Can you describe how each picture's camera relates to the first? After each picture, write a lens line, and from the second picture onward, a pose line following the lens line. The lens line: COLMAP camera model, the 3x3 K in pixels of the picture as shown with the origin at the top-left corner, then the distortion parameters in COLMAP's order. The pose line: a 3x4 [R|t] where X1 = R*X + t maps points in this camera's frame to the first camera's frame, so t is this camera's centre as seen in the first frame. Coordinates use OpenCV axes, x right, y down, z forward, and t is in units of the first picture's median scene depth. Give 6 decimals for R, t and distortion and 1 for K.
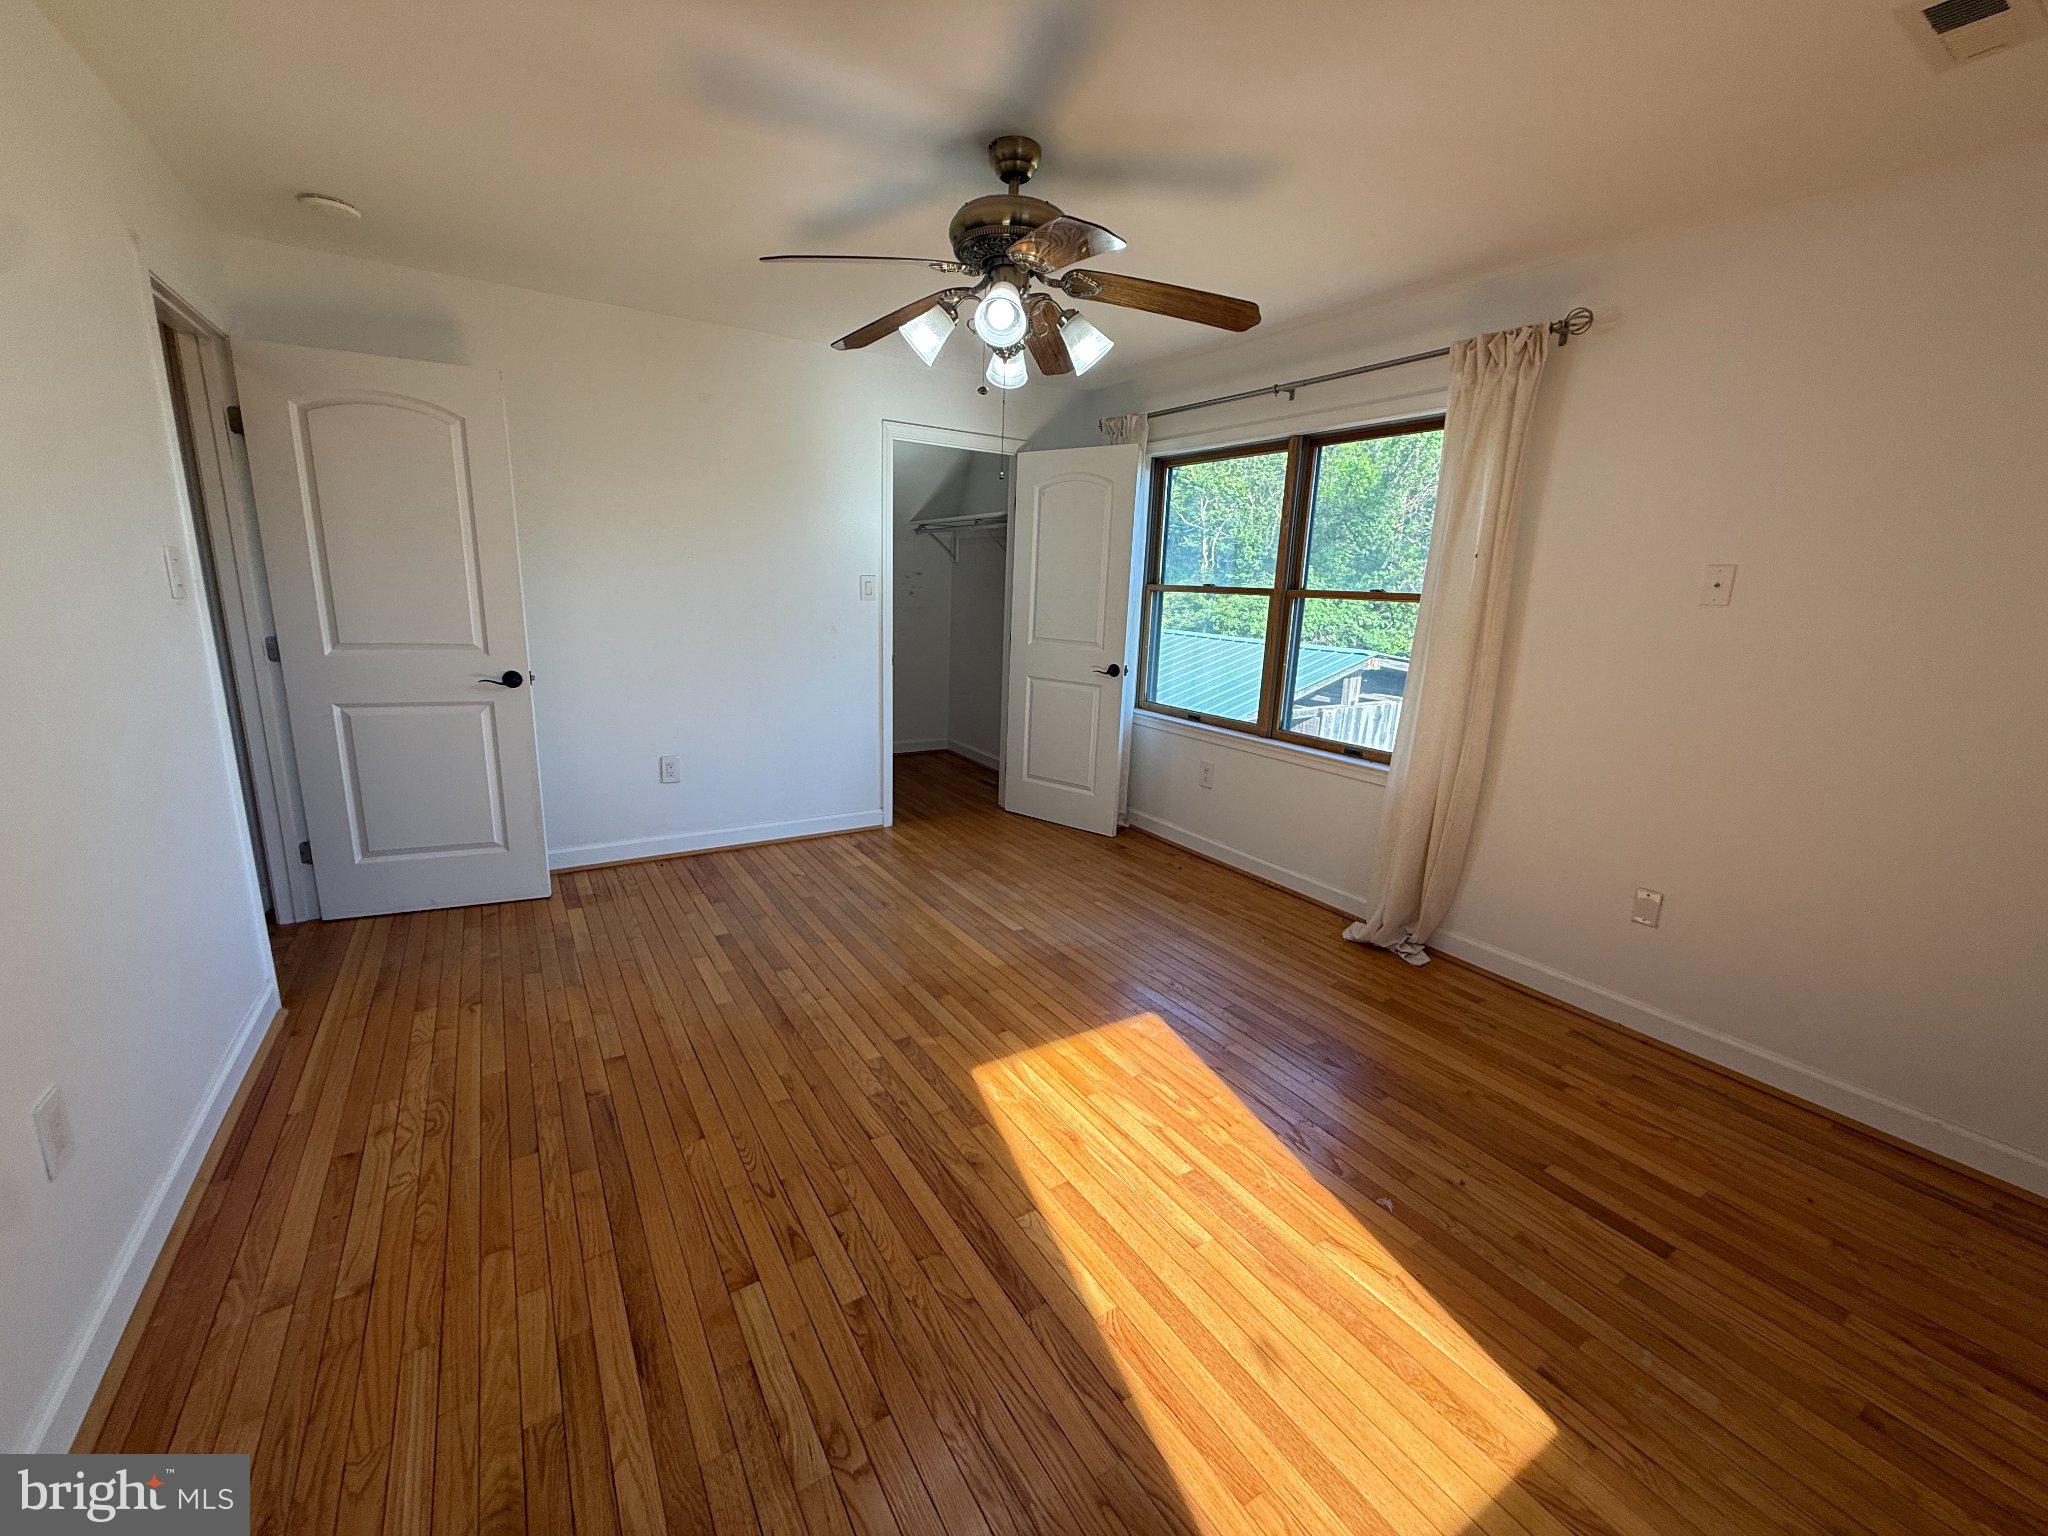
lens RADIAL K [[817.4, 0, 1017.1], [0, 817.4, 765.2], [0, 0, 1]] dist [0.002157, -0.000598]
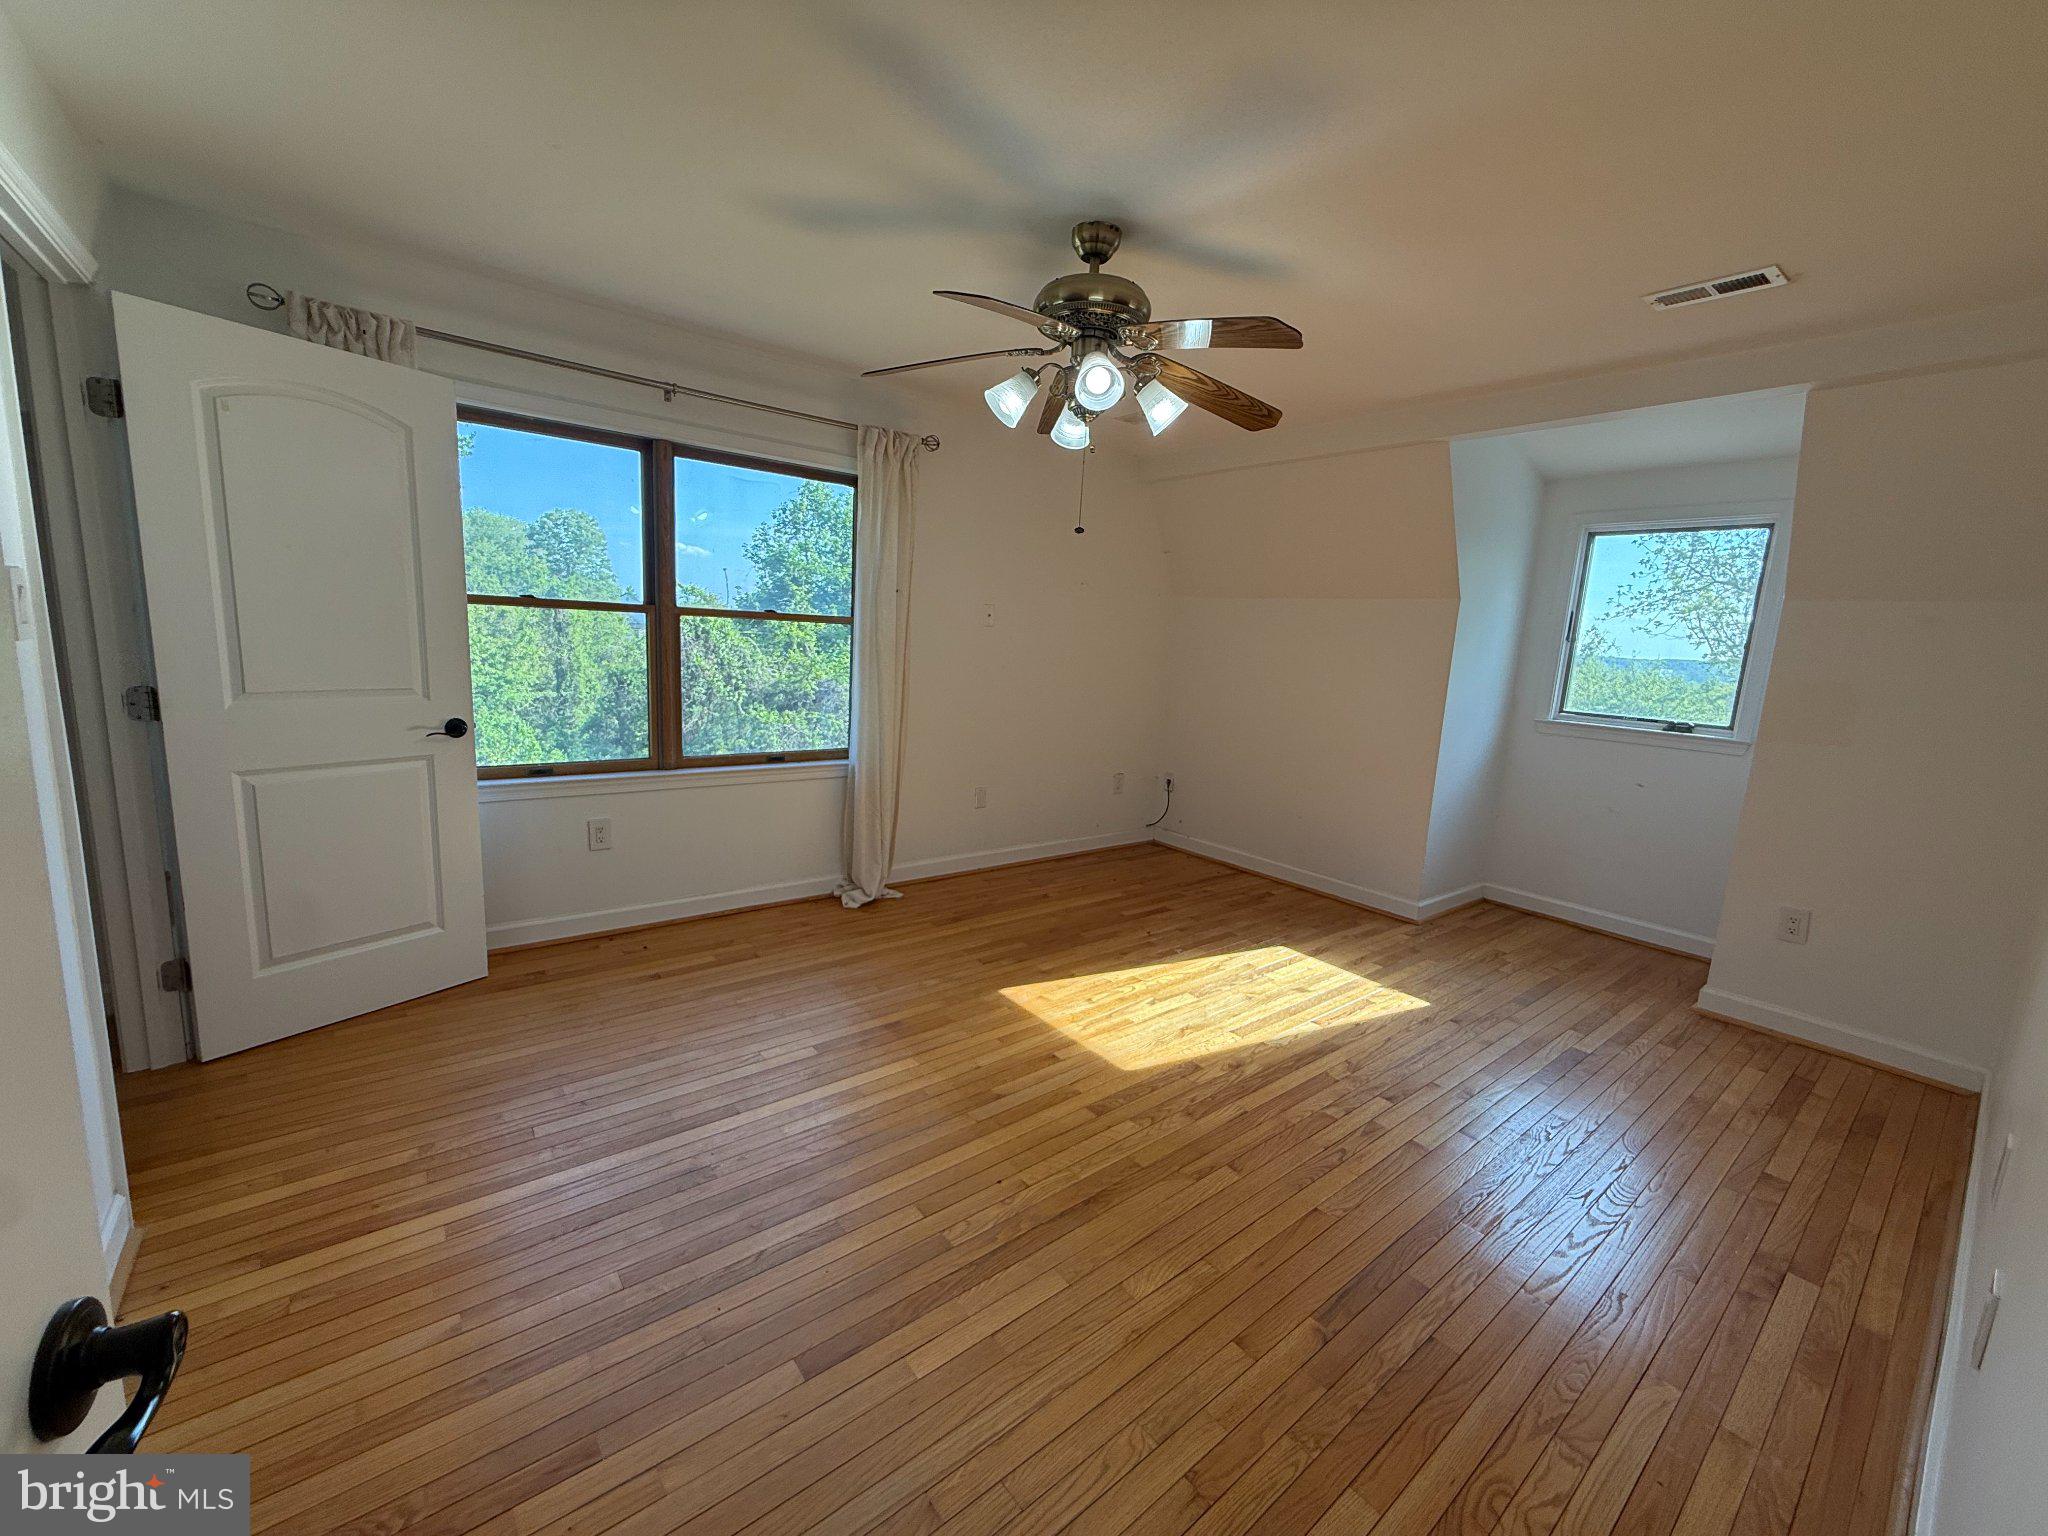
lens RADIAL K [[817.4, 0, 1018.2], [0, 817.4, 770.0], [0, 0, 1]] dist [0.002157, -0.000598]
pose [[-0.106046, -0.207997, 0.972364, -0.888303], [0.159048, 0.961740, 0.223070, -0.250089], [-0.981559, 0.178308, -0.068908, 0.982384]]
